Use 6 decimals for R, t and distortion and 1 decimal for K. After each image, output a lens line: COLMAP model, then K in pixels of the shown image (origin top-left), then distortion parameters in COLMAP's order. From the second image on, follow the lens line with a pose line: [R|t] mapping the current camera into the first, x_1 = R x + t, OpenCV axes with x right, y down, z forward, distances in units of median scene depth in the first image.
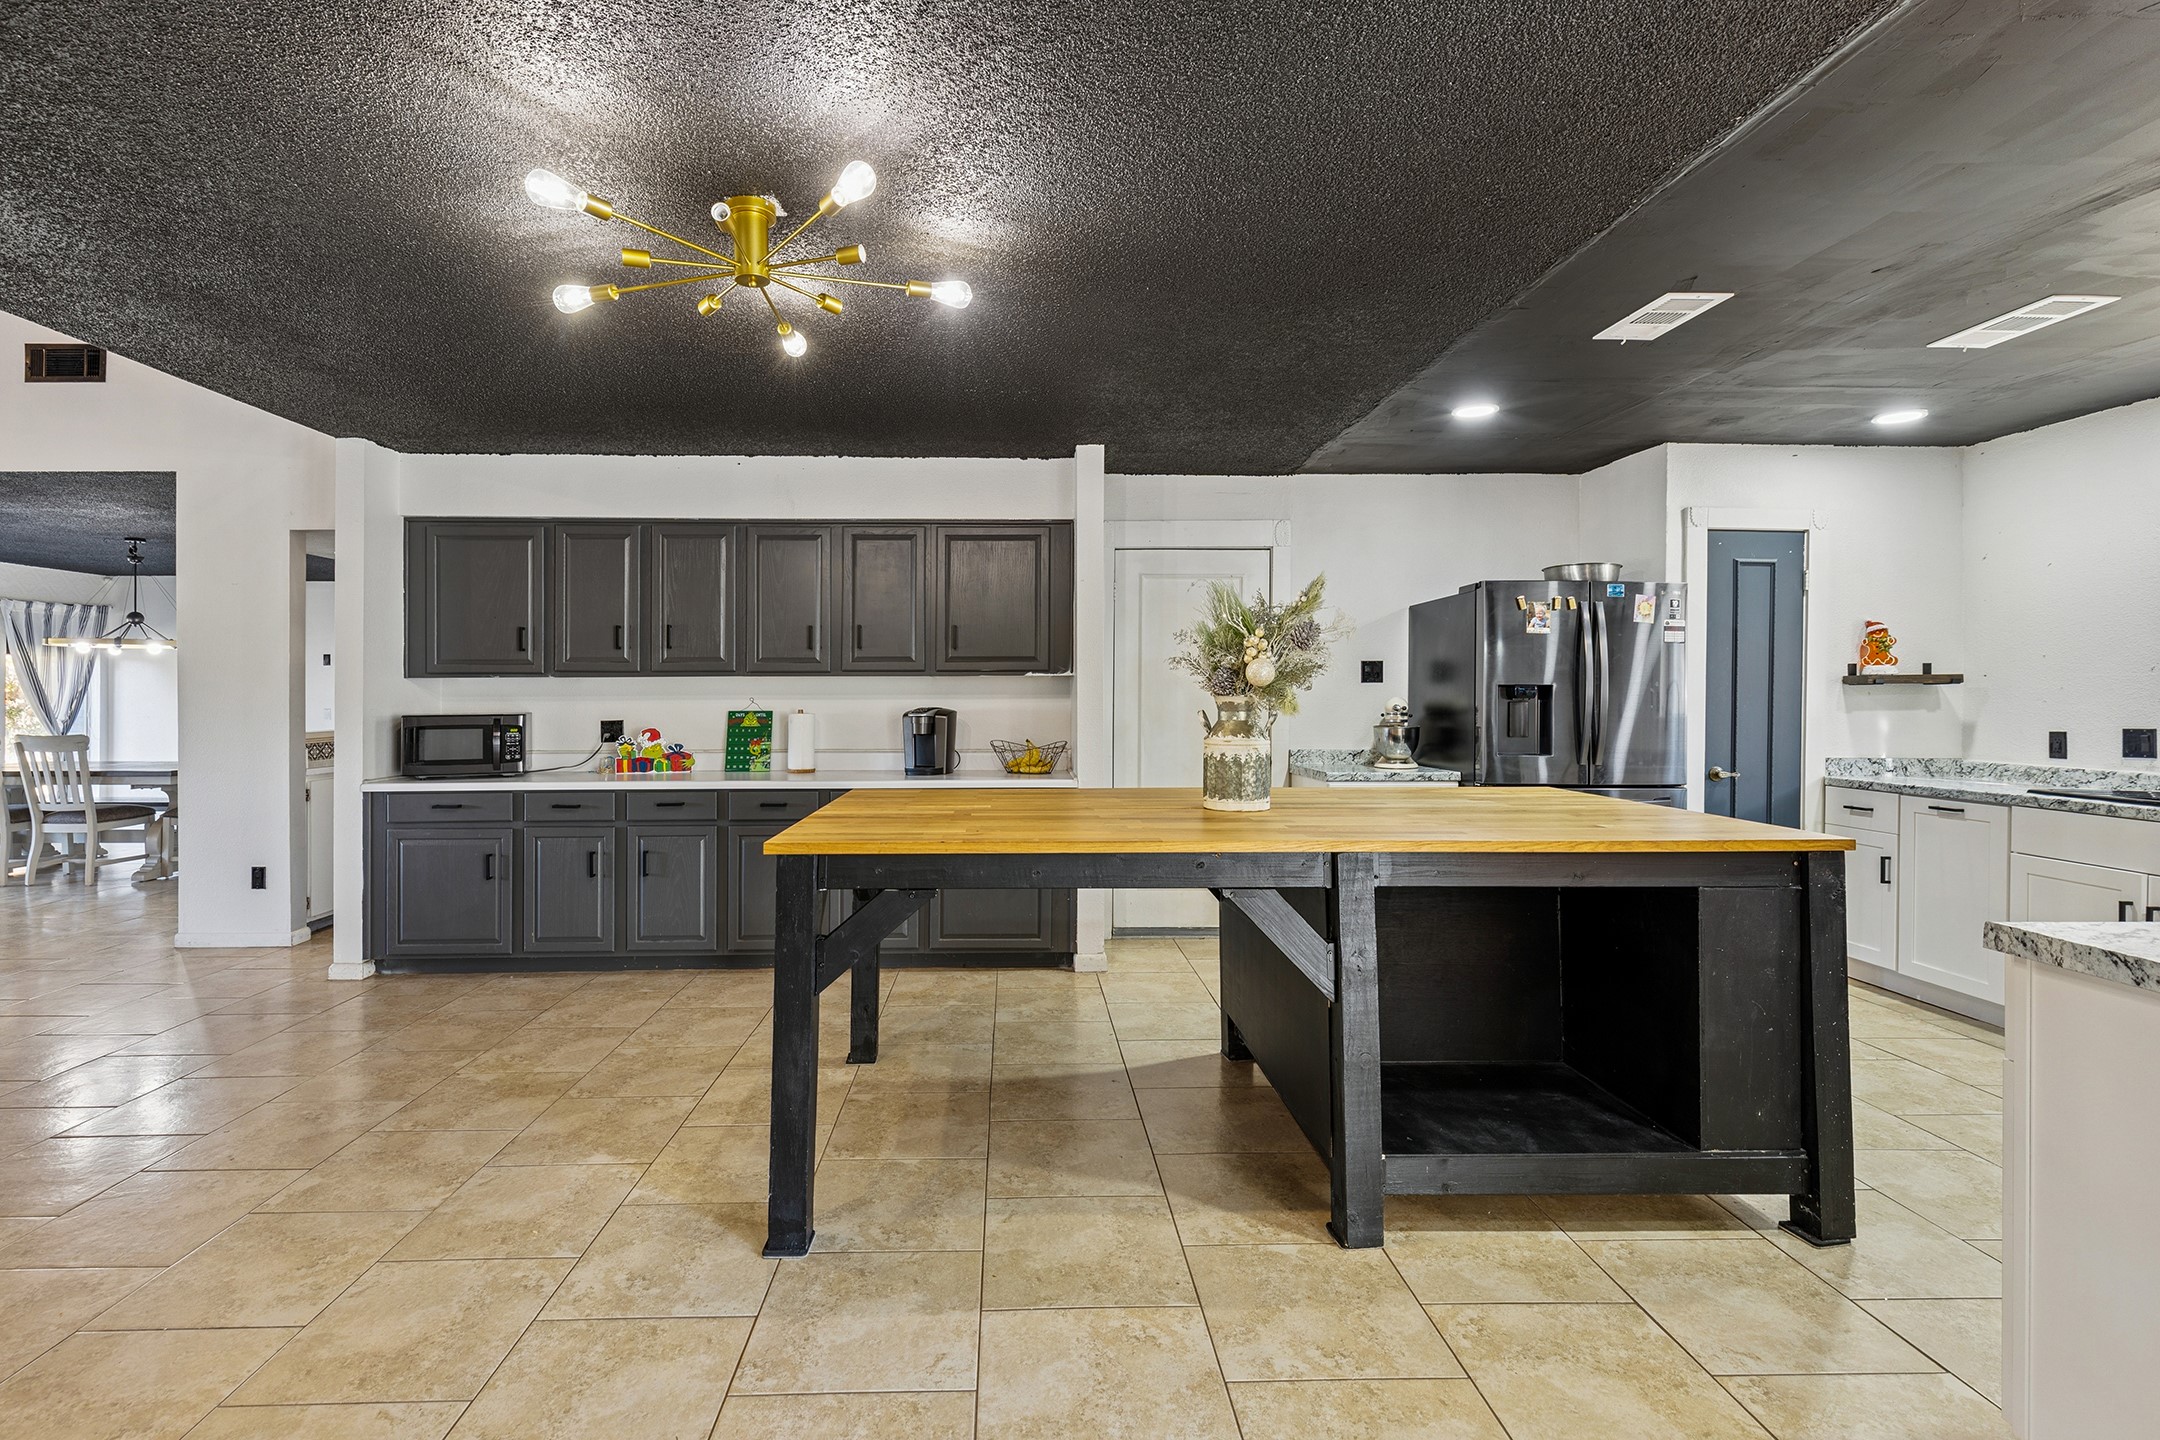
lens RADIAL K [[992.0, 0, 1044.5], [0, 992.0, 689.2], [0, 0, 1]] dist [0.006239, 0.000393]
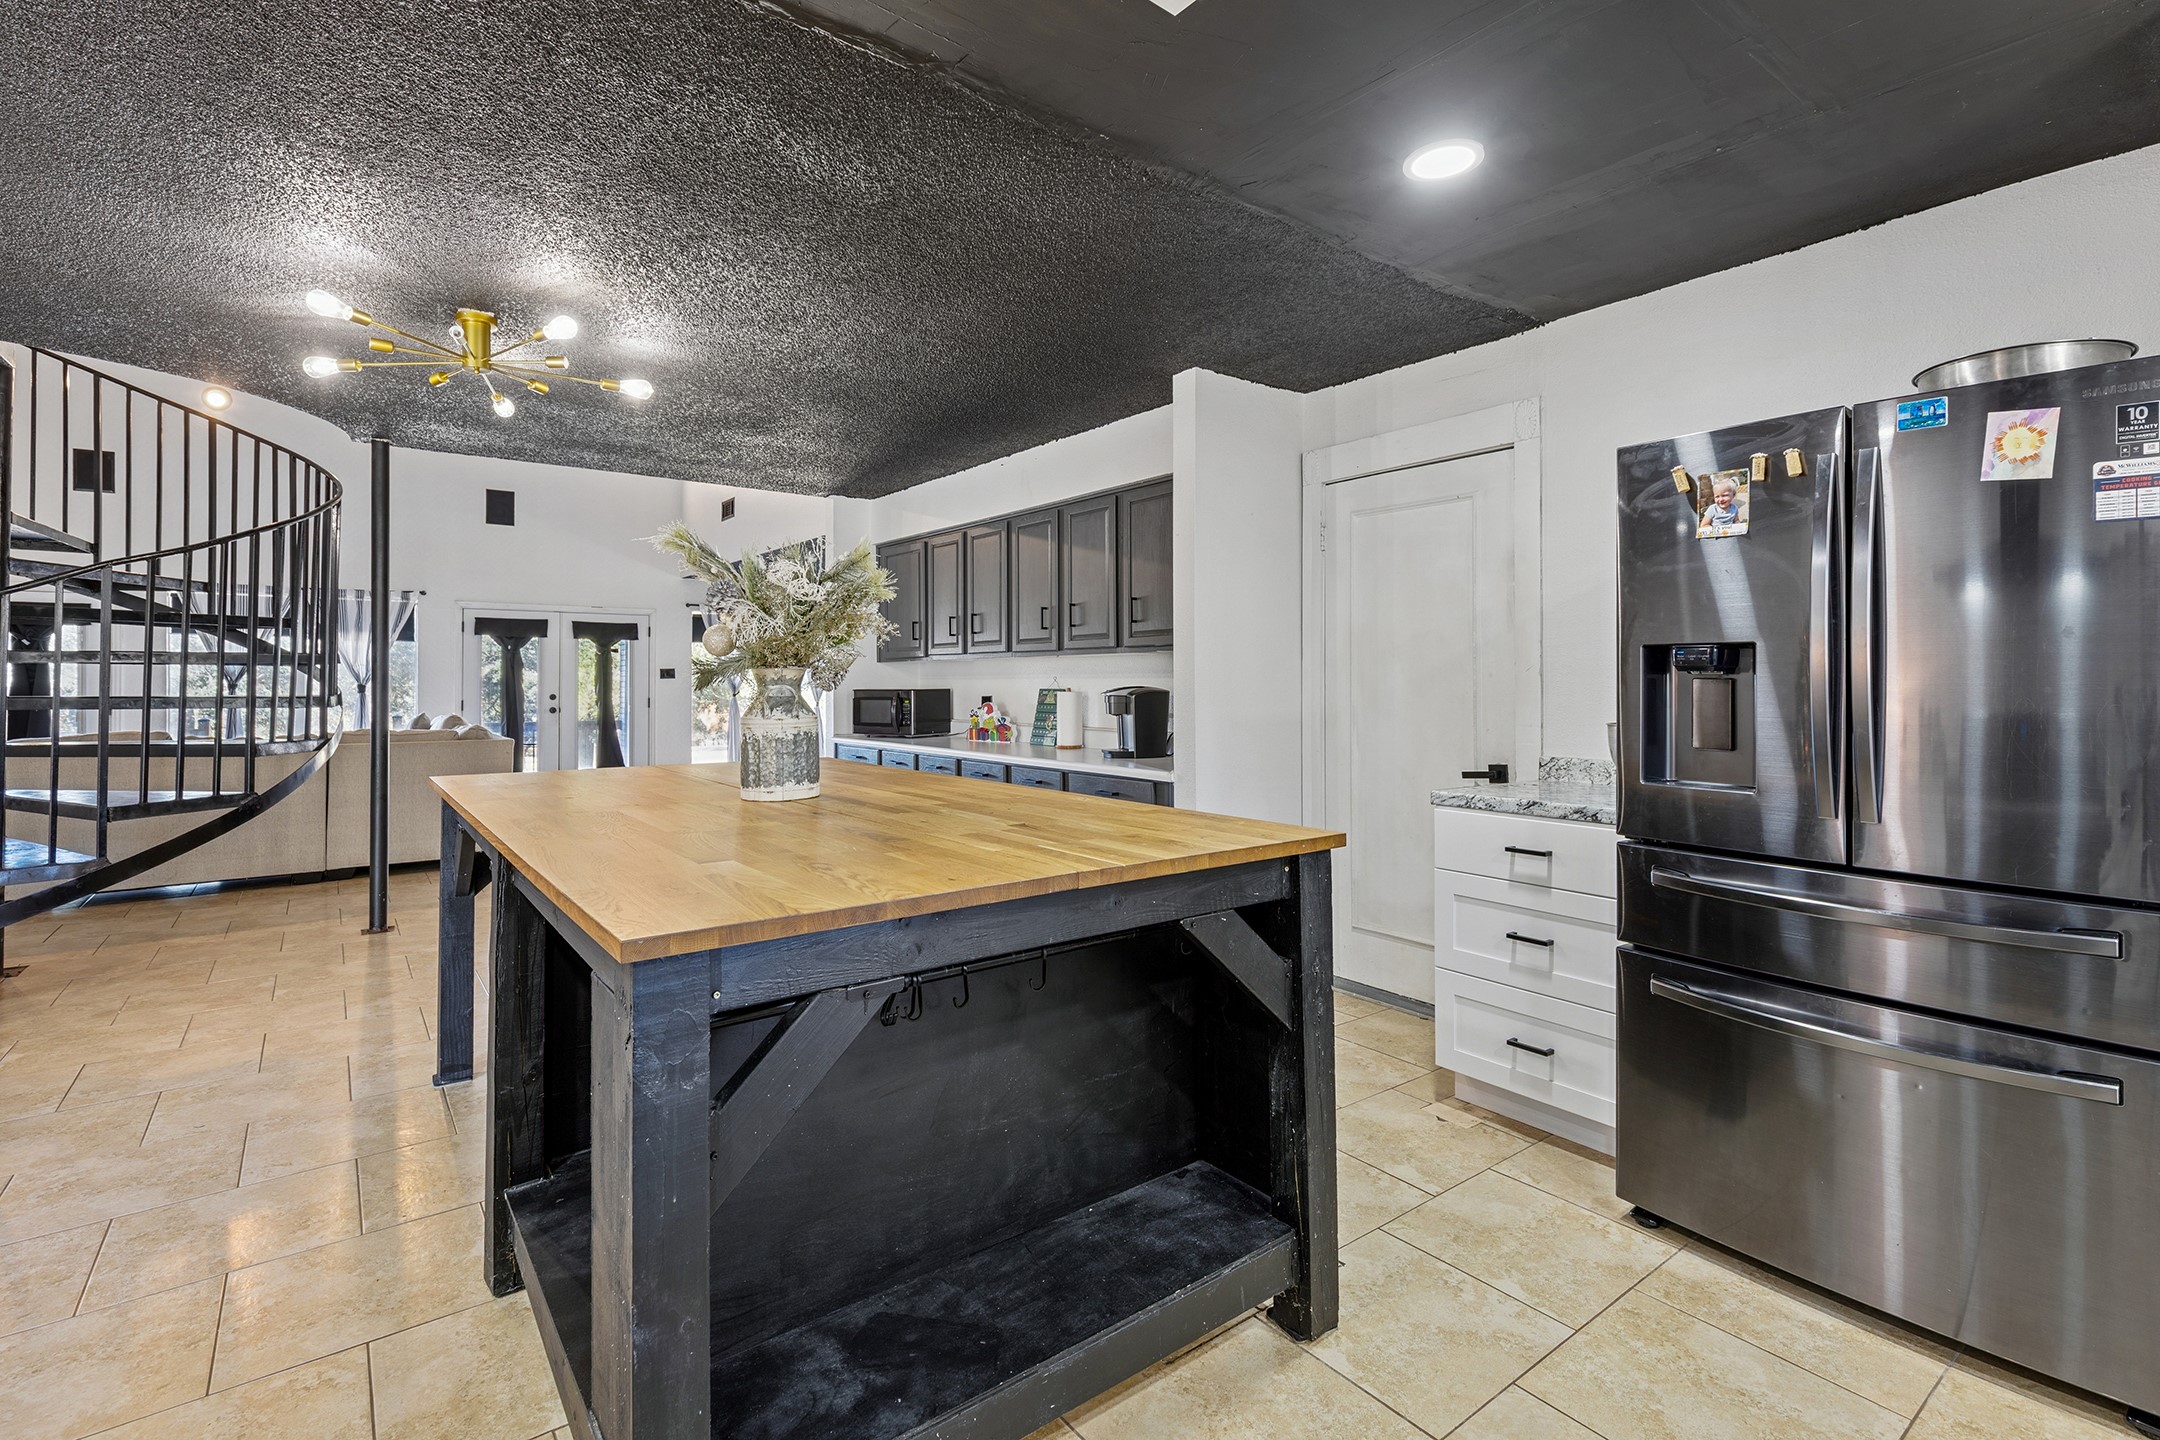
lens RADIAL K [[991.8, 0, 1107.9], [0, 991.8, 673.7], [0, 0, 1]] dist [0.000293, -0.000020]
pose [[0.596945, -0.005681, -0.802262, 0.644965], [0.005183, 0.999981, -0.003225, 0.009642], [0.802266, -0.002233, 0.596963, 0.432842]]
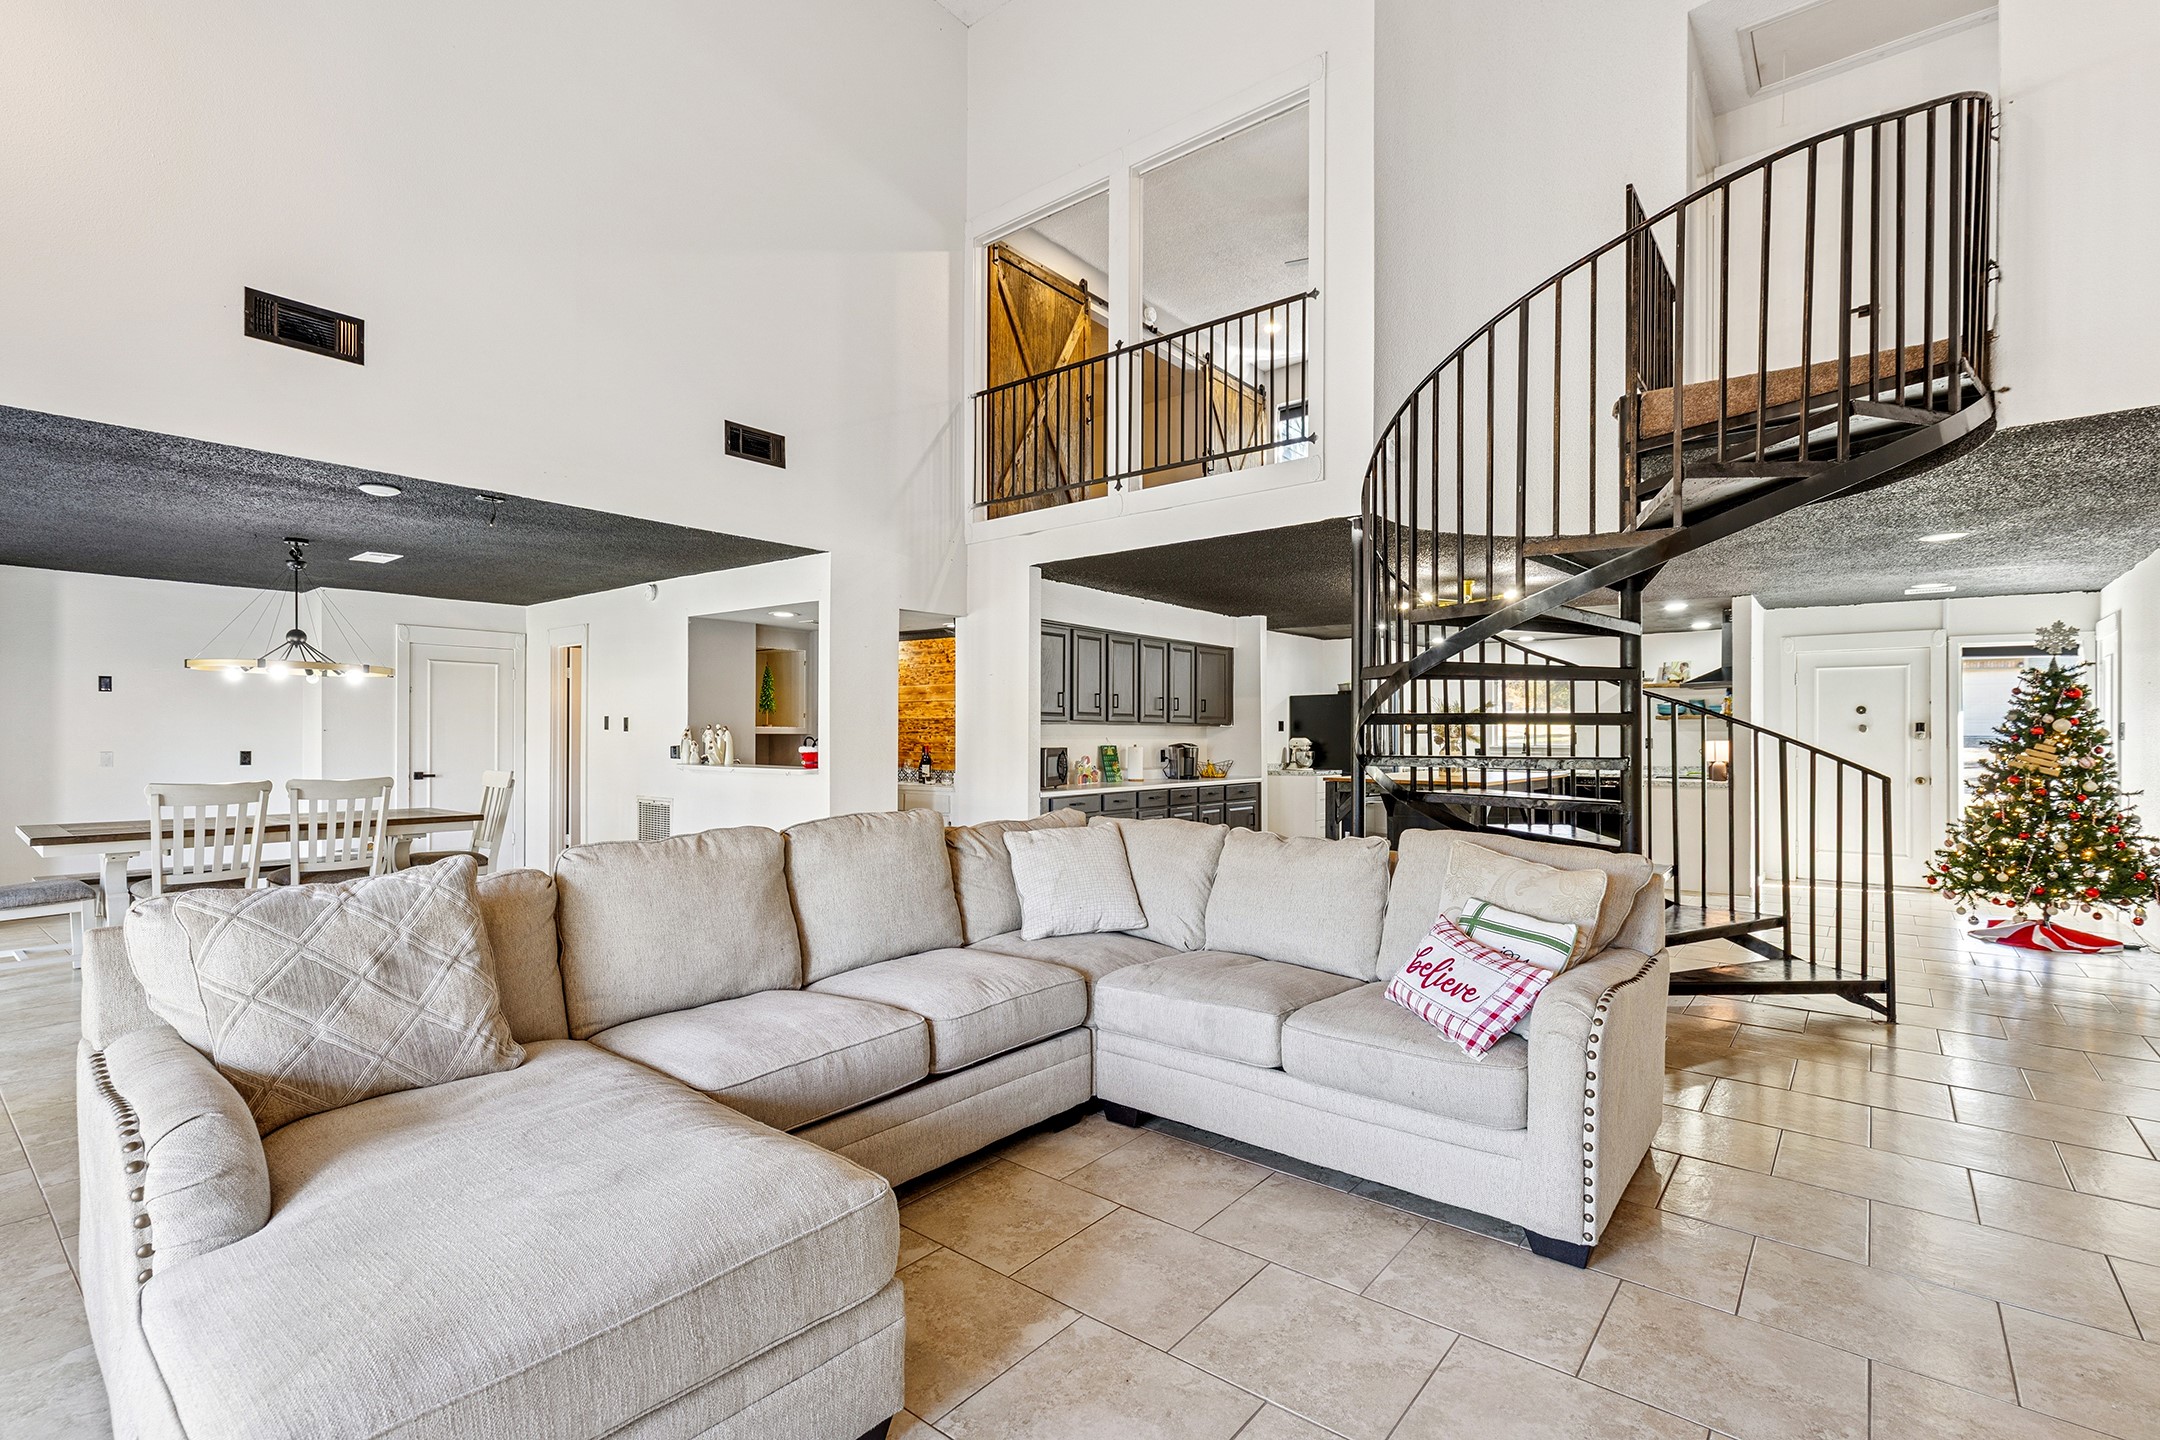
lens RADIAL K [[976.2, 0, 1080.1], [0, 976.2, 744.3], [0, 0, 1]] dist [-0.000643, 0.000543]
pose [[0.656709, -0.001191, 0.754143, -1.684931], [-0.006244, 0.999956, 0.007016, 0.009129], [-0.754118, -0.009317, 0.656673, -0.057951]]
